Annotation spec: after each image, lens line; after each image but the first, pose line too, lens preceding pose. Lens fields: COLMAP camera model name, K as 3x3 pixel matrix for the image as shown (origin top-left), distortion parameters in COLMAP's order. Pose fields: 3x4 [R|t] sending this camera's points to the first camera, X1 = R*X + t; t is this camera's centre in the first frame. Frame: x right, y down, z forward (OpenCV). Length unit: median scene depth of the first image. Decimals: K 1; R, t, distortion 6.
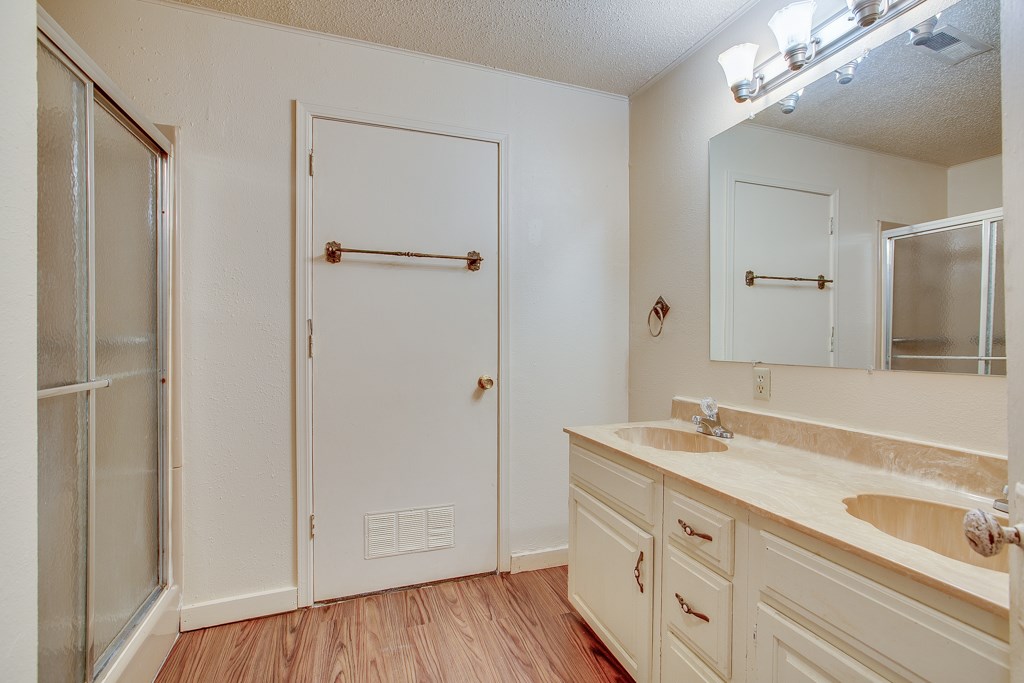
lens RADIAL K [[497.3, 0, 513.8], [0, 497.3, 342.4], [0, 0, 1]] dist [-0.037972, 0.013127]
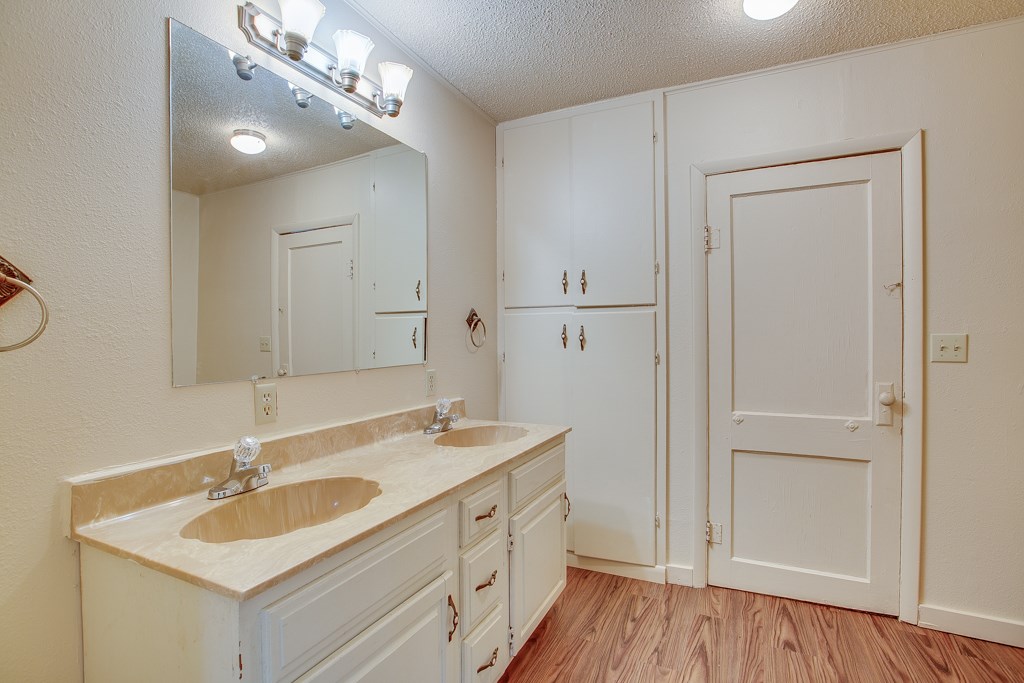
lens RADIAL K [[497.3, 0, 511.3], [0, 497.3, 338.7], [0, 0, 1]] dist [-0.037972, 0.013127]
pose [[-0.708875, -0.002153, 0.705331, -0.425166], [0.009260, 0.999881, 0.012359, -0.035210], [-0.705273, 0.015292, -0.708771, 1.532596]]
